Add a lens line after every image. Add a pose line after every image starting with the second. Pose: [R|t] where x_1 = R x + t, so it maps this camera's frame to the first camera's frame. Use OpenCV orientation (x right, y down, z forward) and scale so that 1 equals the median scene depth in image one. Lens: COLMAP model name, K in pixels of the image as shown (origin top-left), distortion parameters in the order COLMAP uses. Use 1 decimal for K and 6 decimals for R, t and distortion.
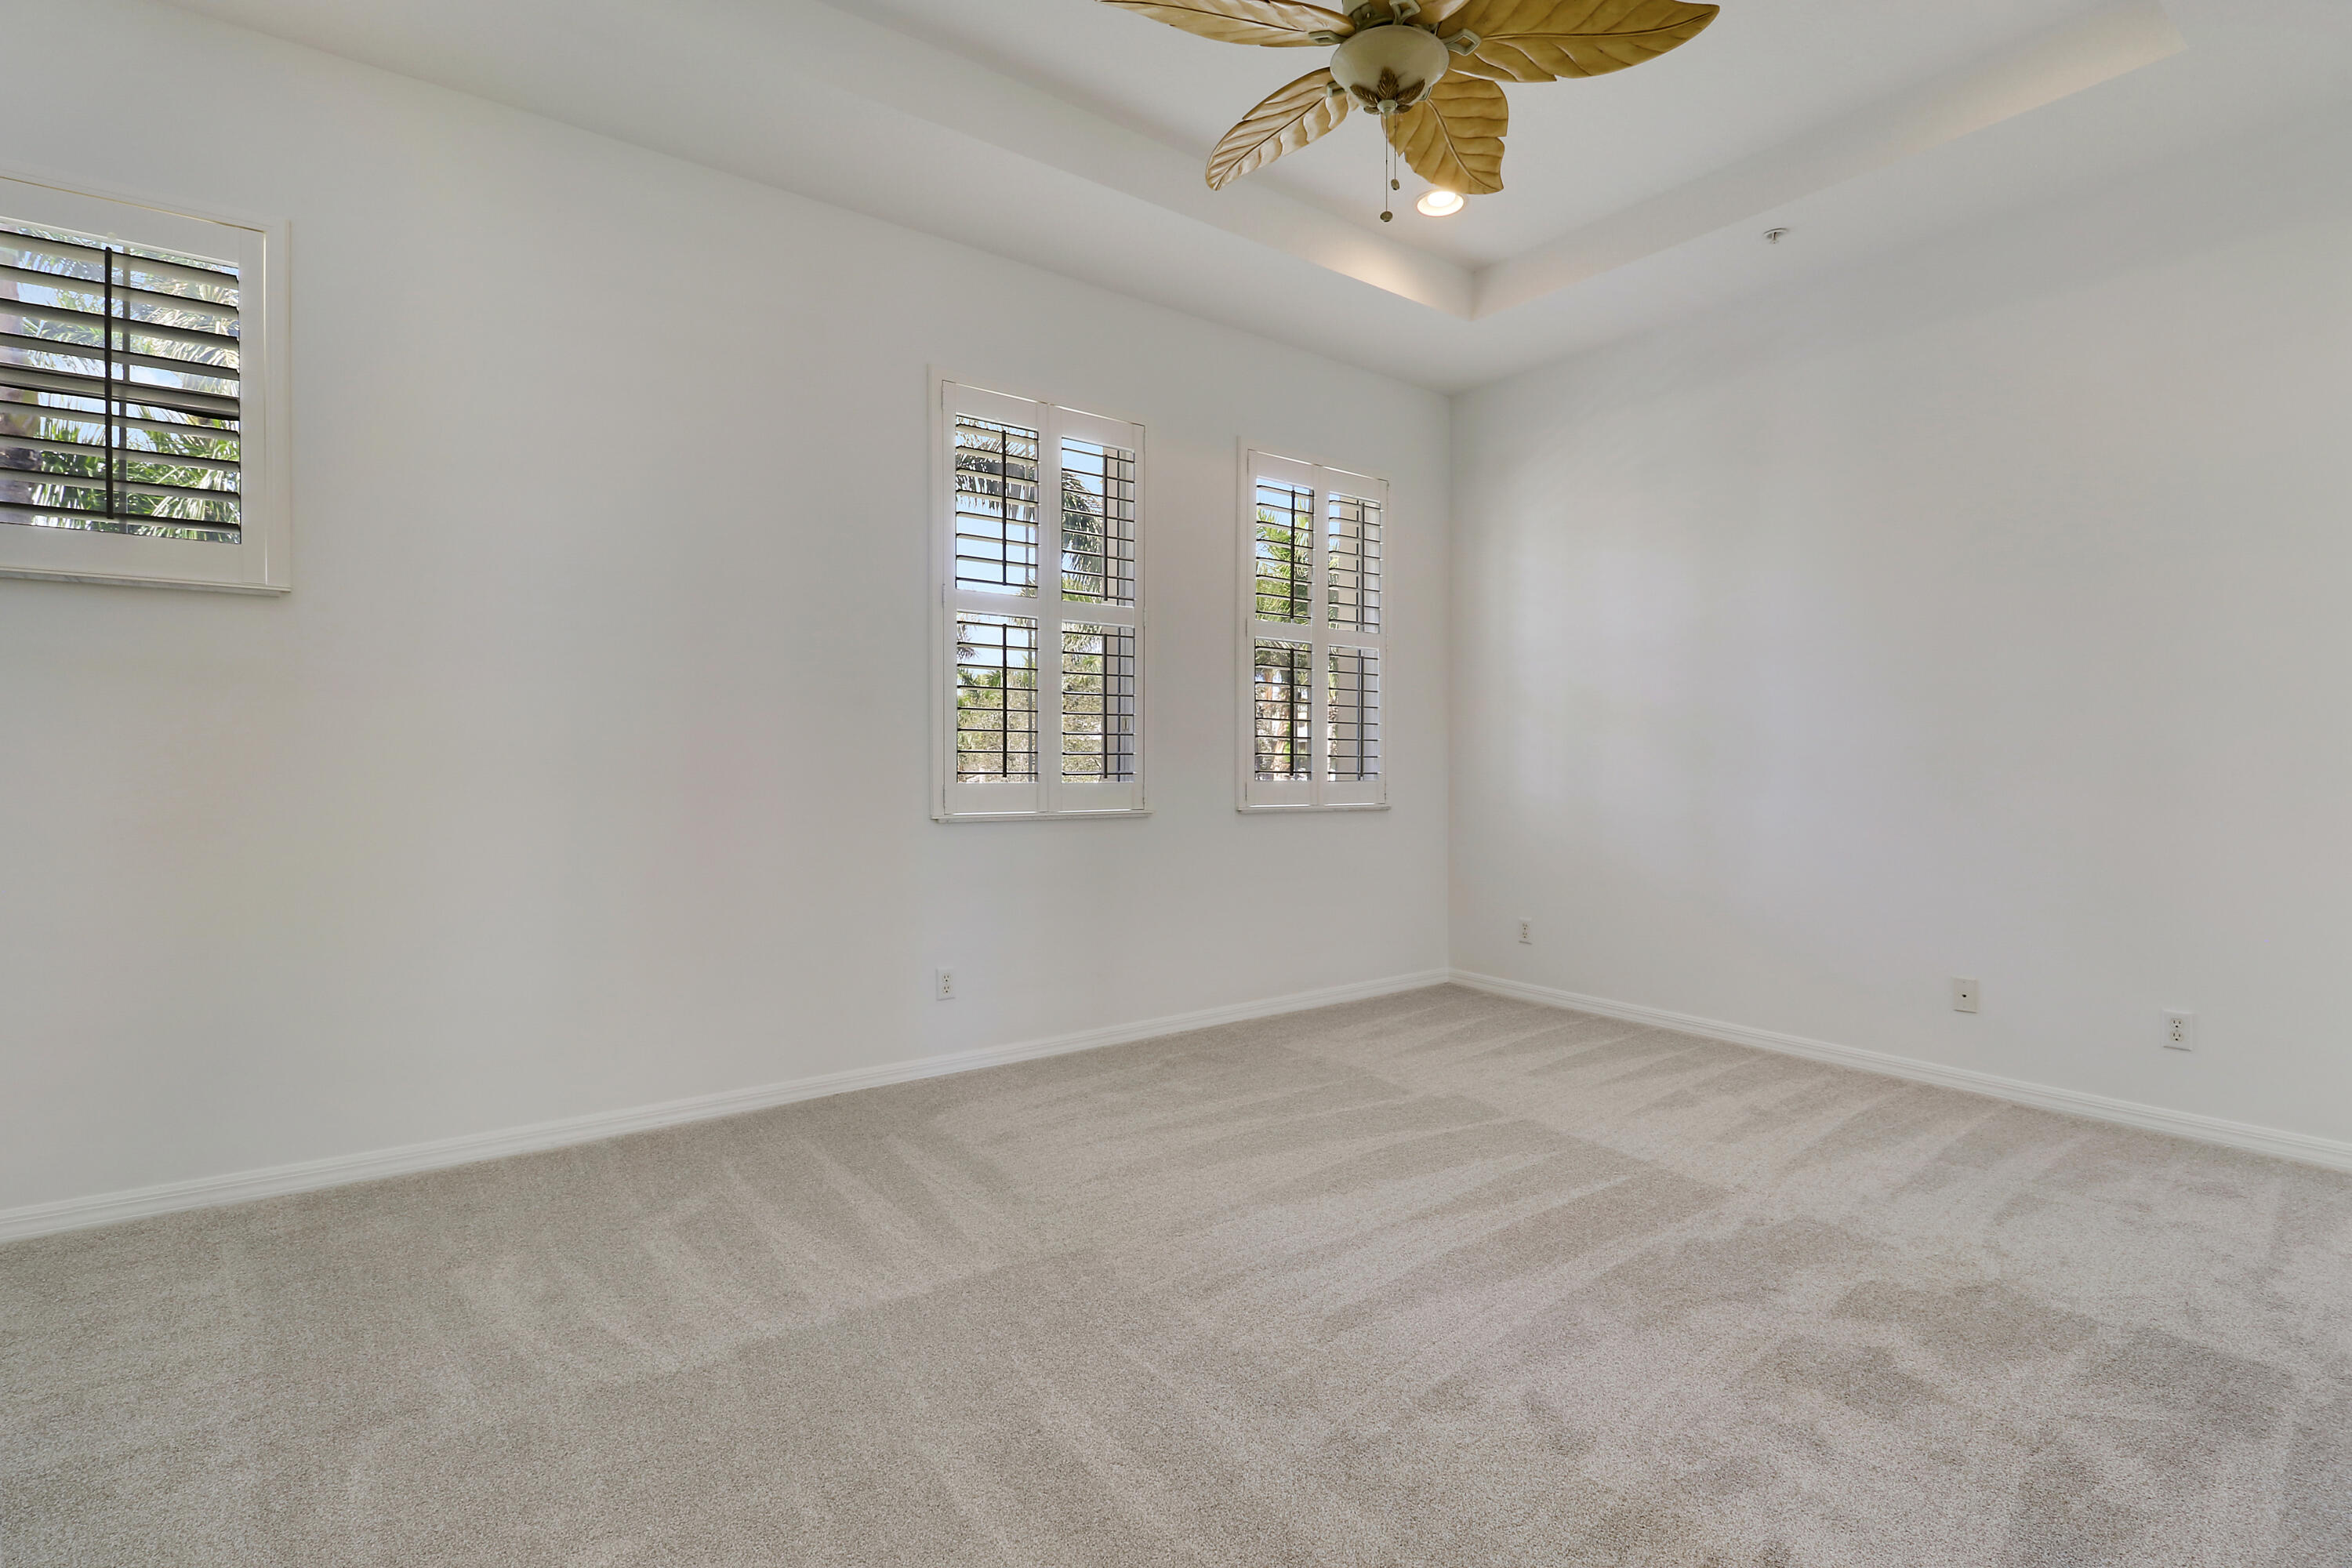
lens RADIAL K [[1089.9, 0, 1184.1], [0, 1089.9, 774.0], [0, 0, 1]] dist [-0.006007, -0.008896]
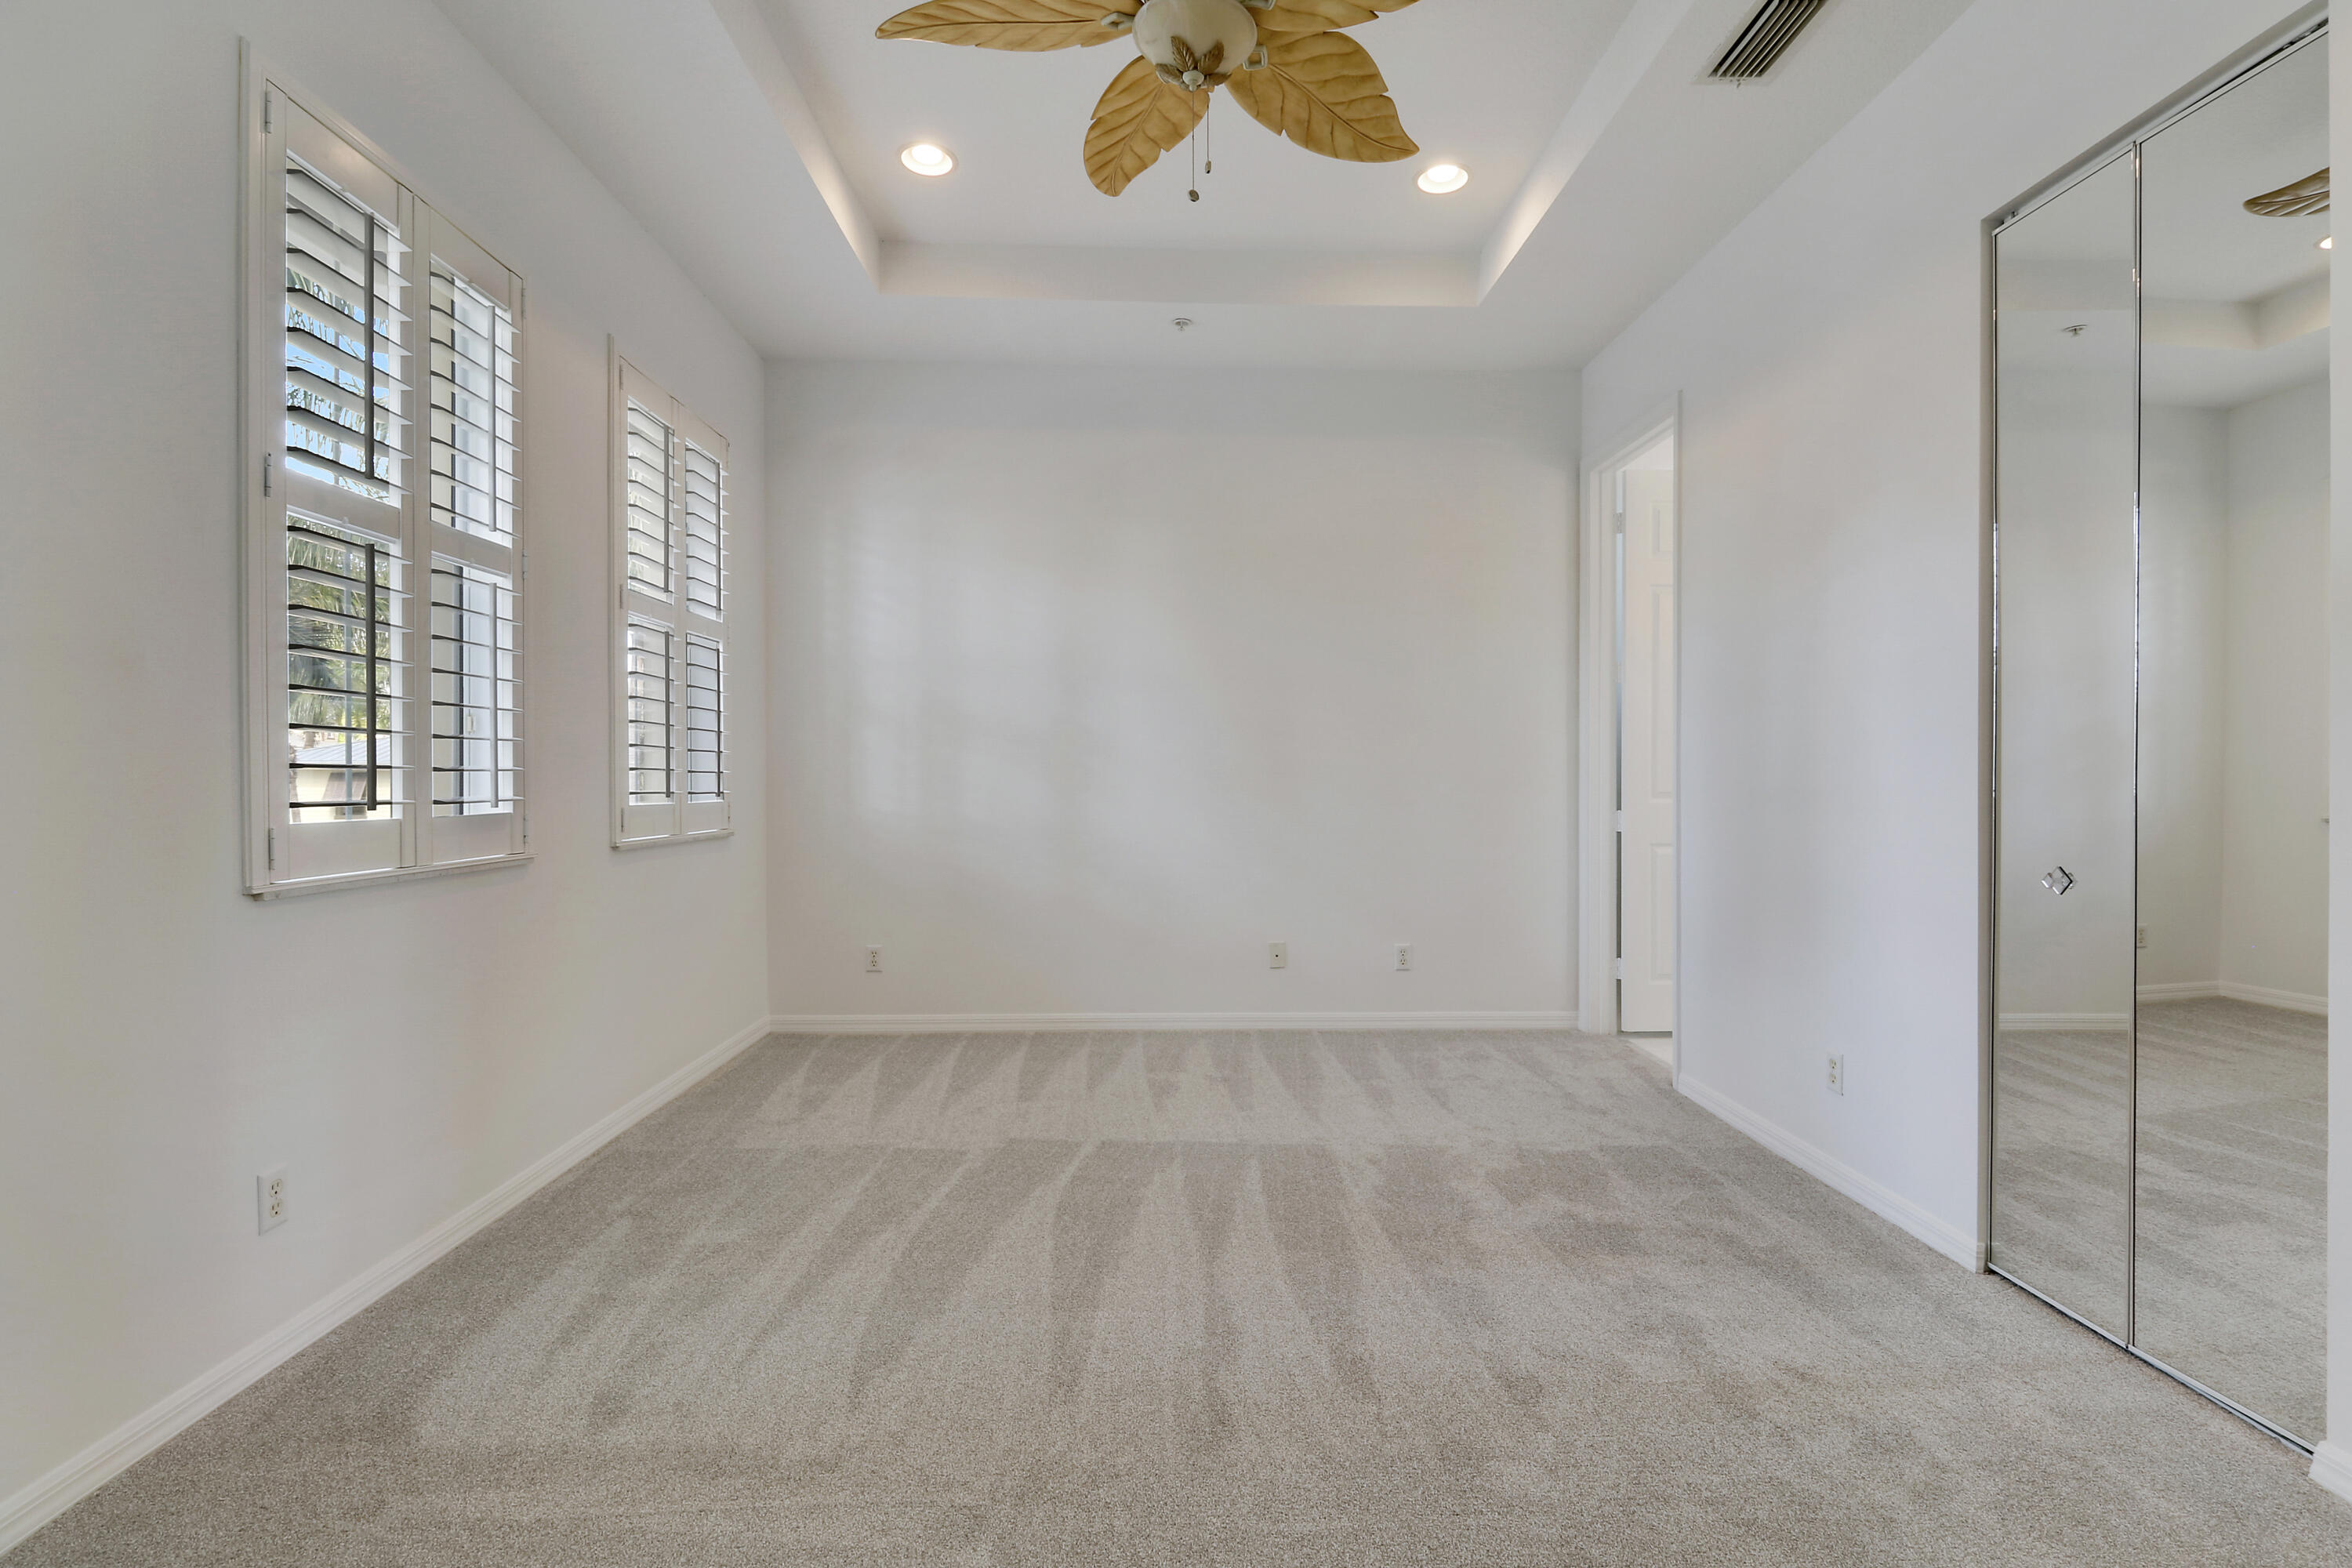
lens RADIAL K [[1089.9, 0, 1177.6], [0, 1089.9, 774.4], [0, 0, 1]] dist [-0.006007, -0.008896]
pose [[0.575093, -0.003684, 0.818080, -0.469980], [0.012832, 0.999907, -0.004518, -0.009939], [-0.817988, 0.013095, 0.575087, 0.385843]]
